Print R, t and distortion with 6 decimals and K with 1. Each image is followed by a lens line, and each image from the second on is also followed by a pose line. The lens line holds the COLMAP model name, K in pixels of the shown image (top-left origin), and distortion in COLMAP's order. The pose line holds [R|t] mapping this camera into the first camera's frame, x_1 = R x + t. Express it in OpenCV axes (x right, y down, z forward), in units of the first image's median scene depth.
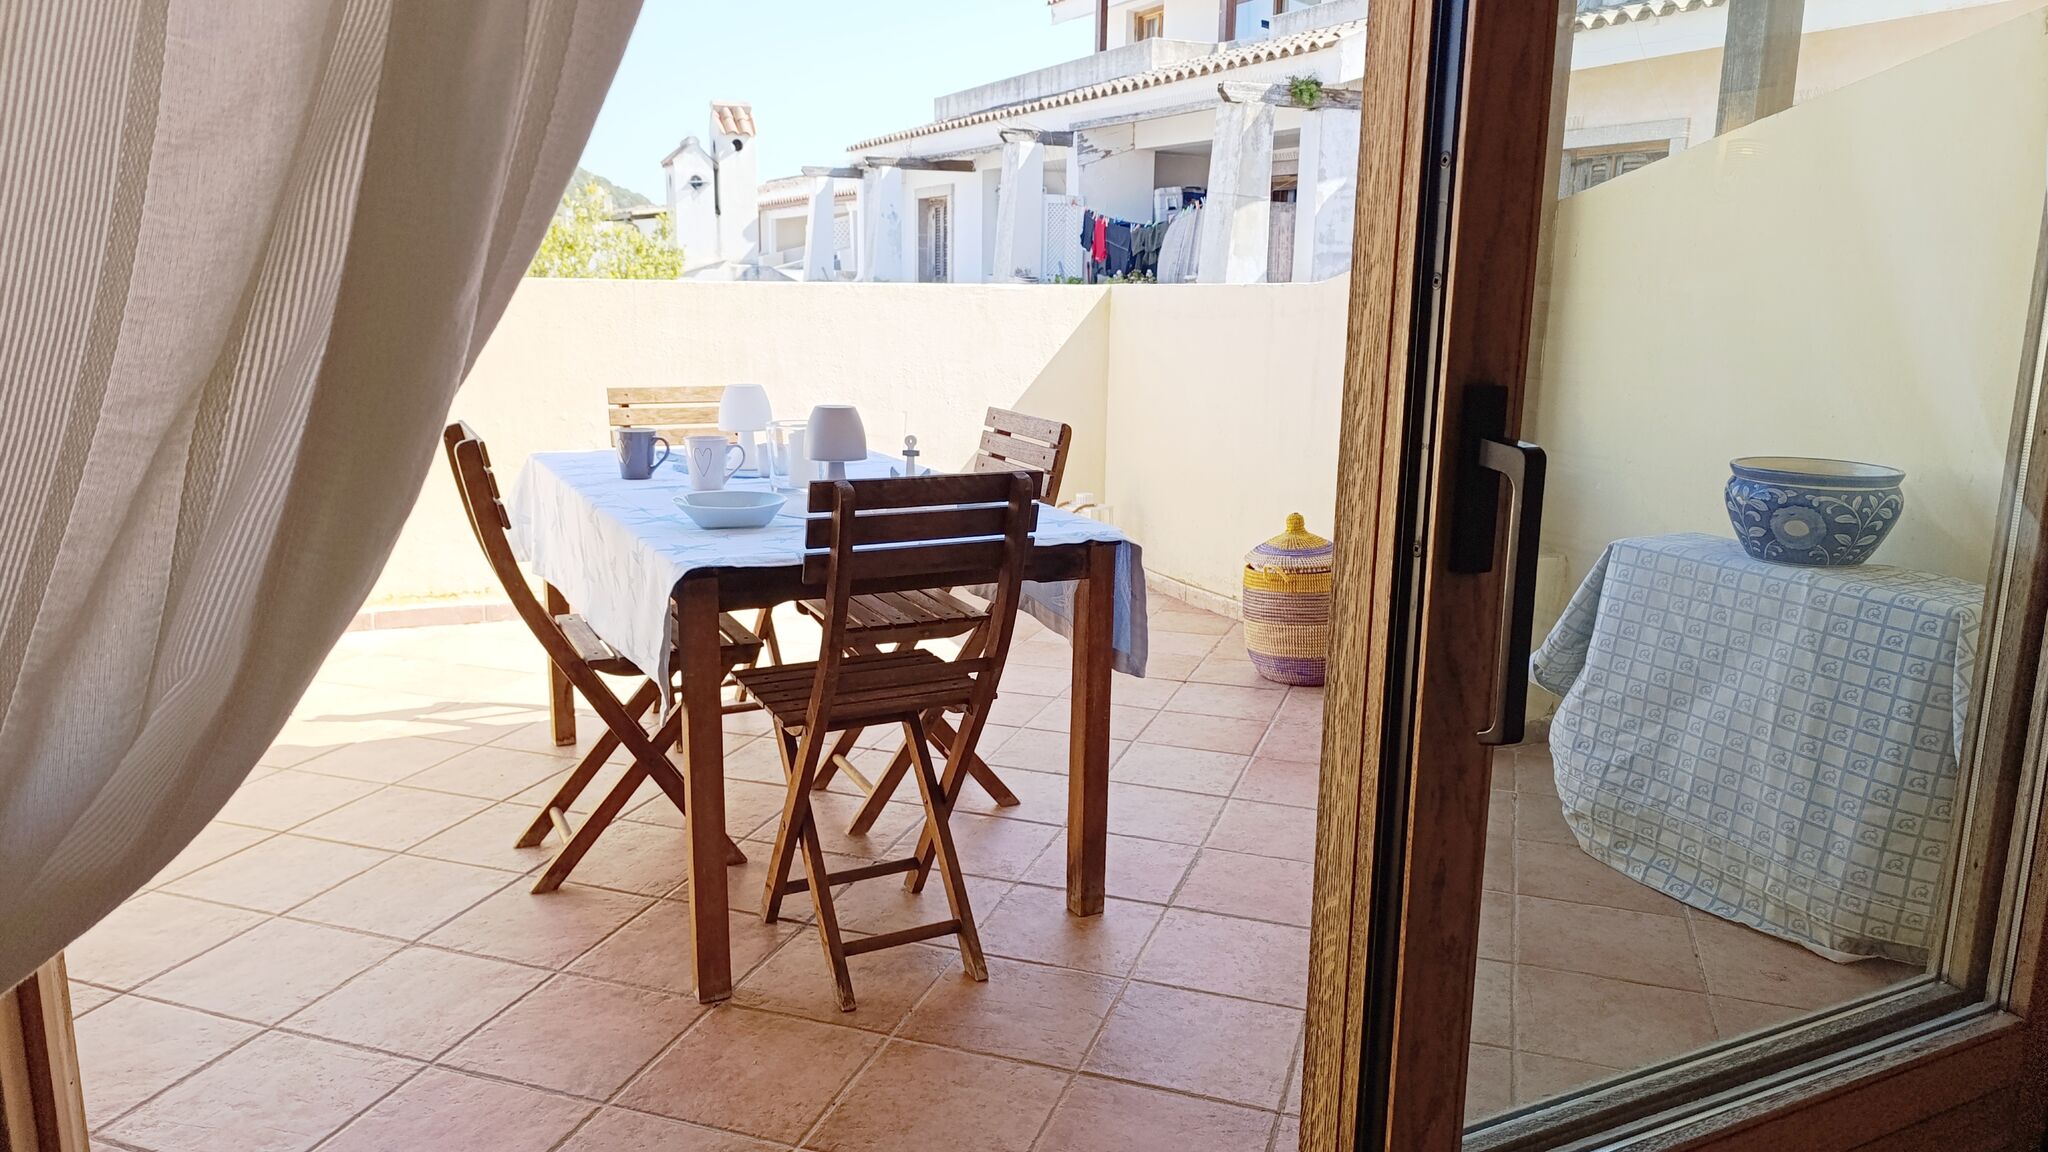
lens RADIAL K [[1403.7, 0, 1011.2], [0, 1403.7, 556.5], [0, 0, 1]] dist [0.044390, -0.056360]
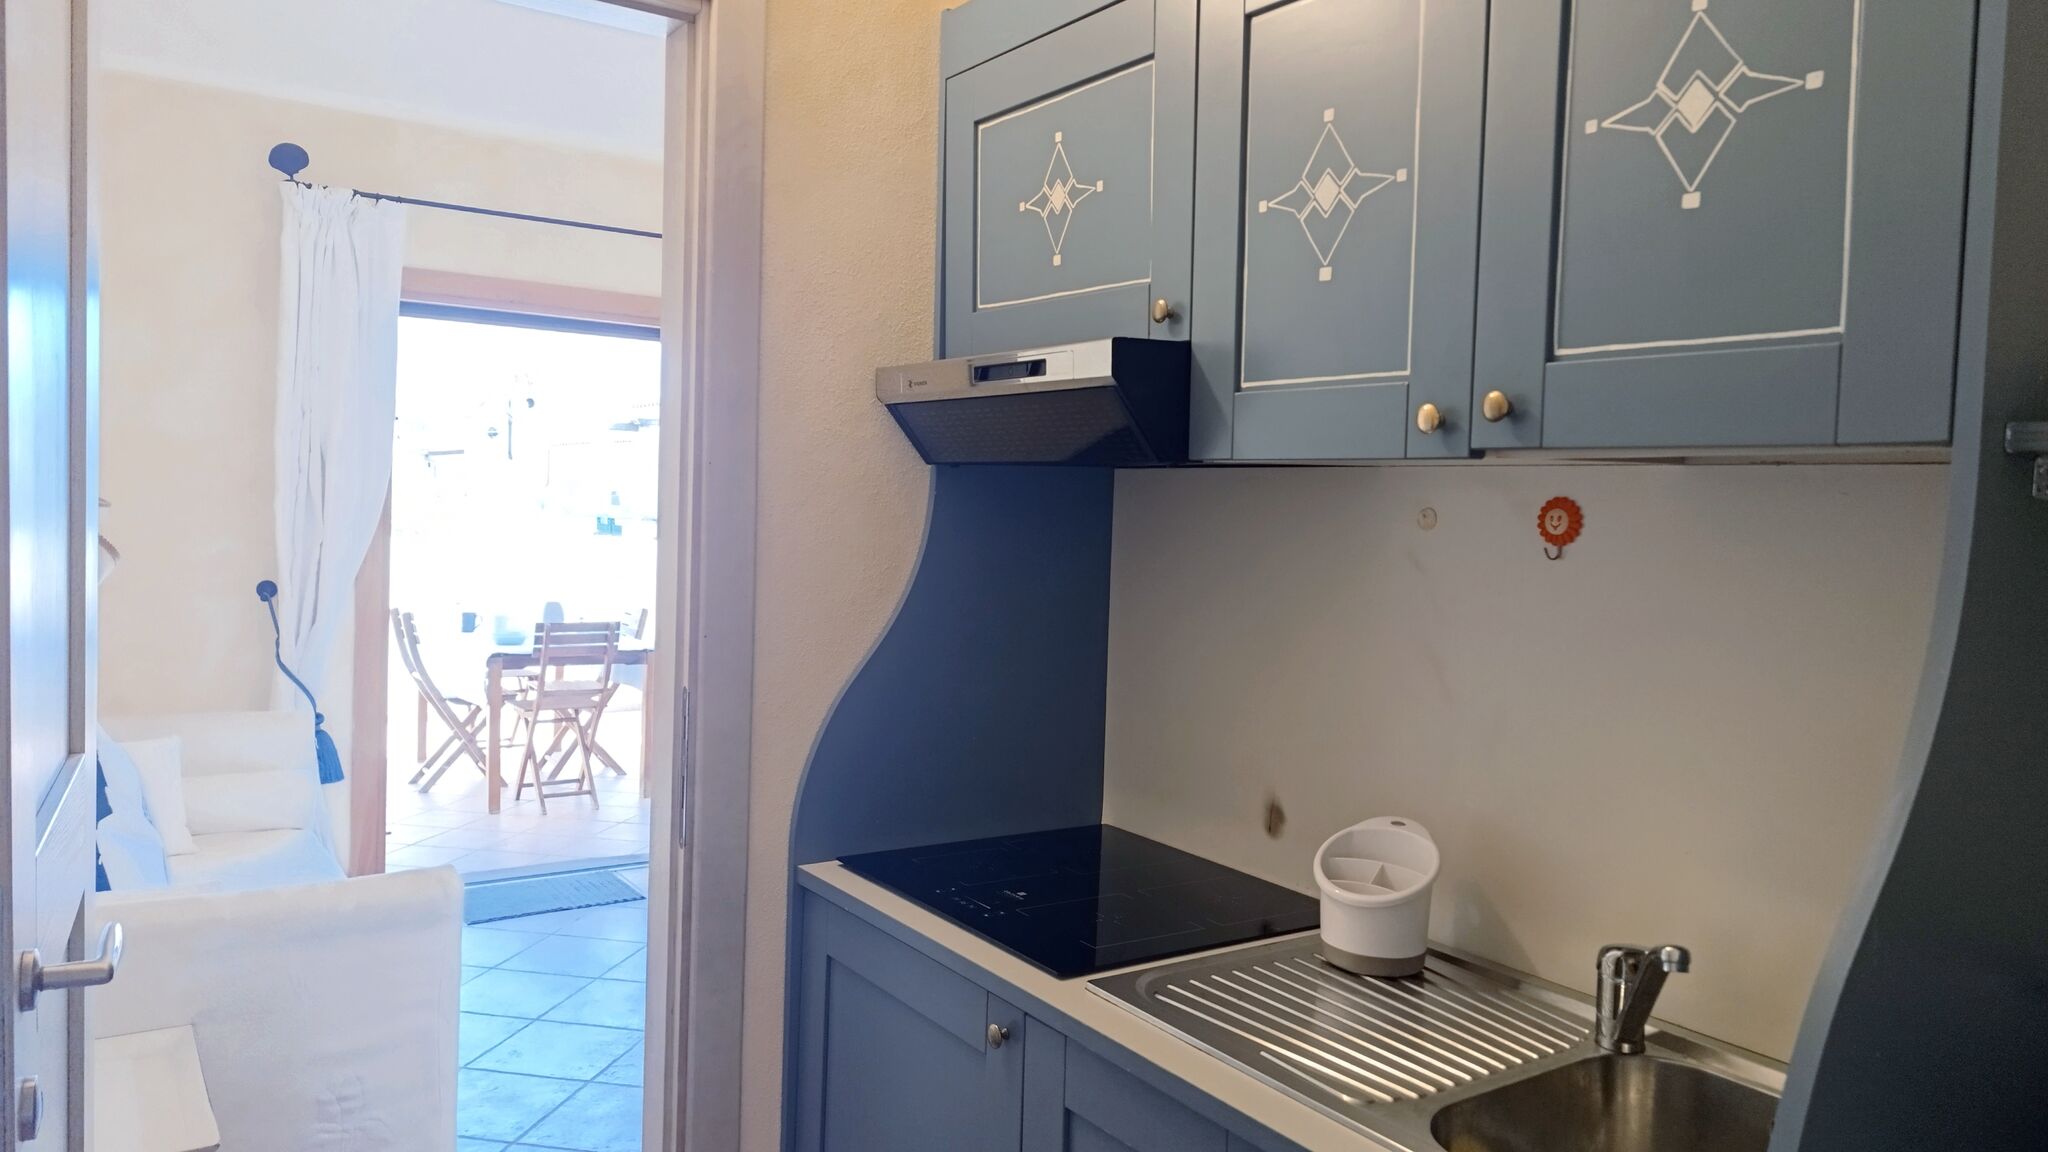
lens RADIAL K [[1403.7, 0, 1029.2], [0, 1403.7, 578.7], [0, 0, 1]] dist [0.044390, -0.056360]
pose [[0.988244, 0.014046, 0.152241, 0.076551], [0.008061, 0.989599, -0.143630, 0.051307], [-0.152675, 0.143169, 0.977851, -0.370825]]
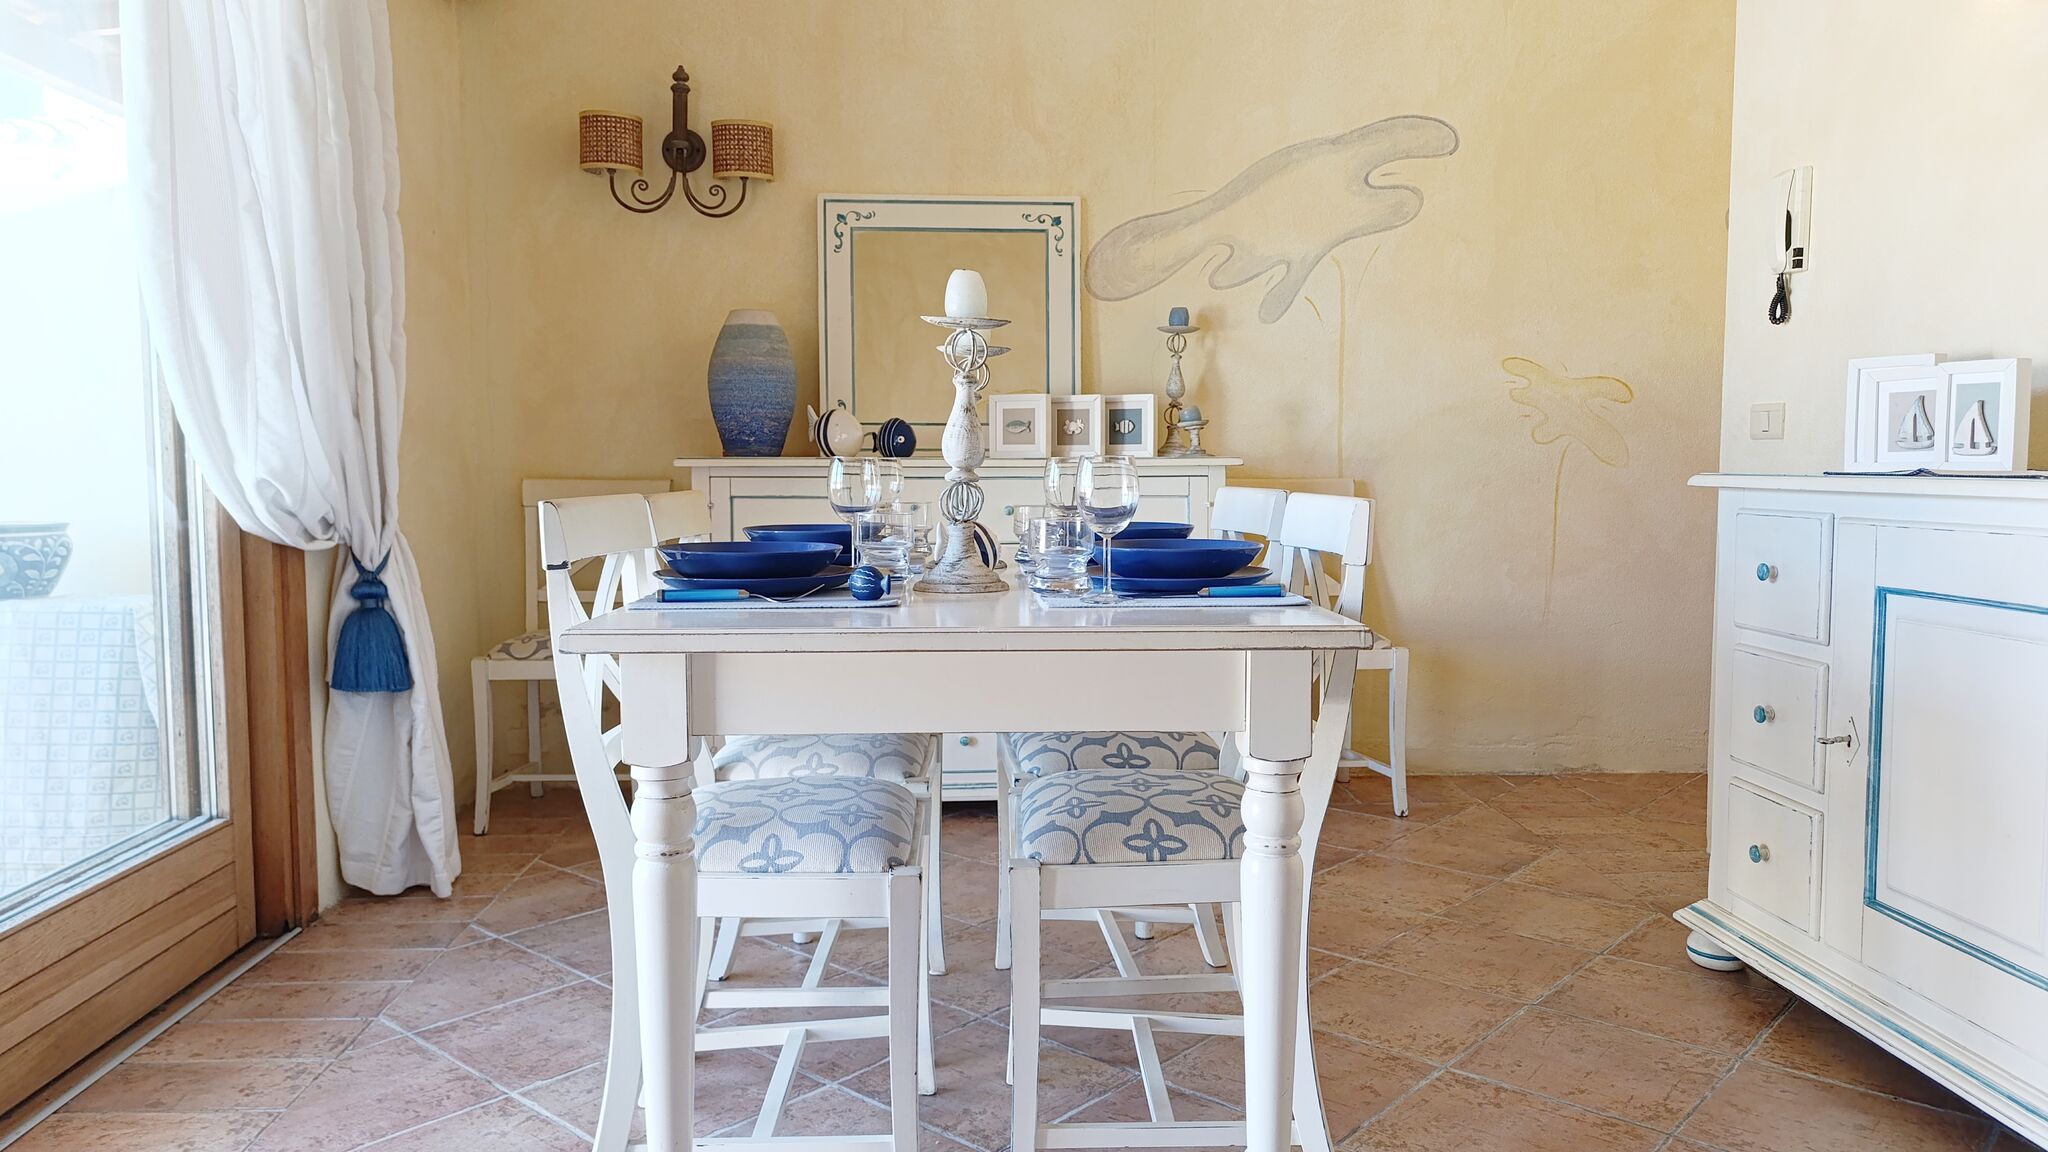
lens RADIAL K [[1403.7, 0, 1030.2], [0, 1403.7, 561.1], [0, 0, 1]] dist [0.044390, -0.056360]
pose [[0.373272, -0.081010, 0.924178, -0.055626], [0.188152, 0.982088, 0.010092, 0.029084], [-0.908442, 0.170119, 0.381828, -0.066853]]
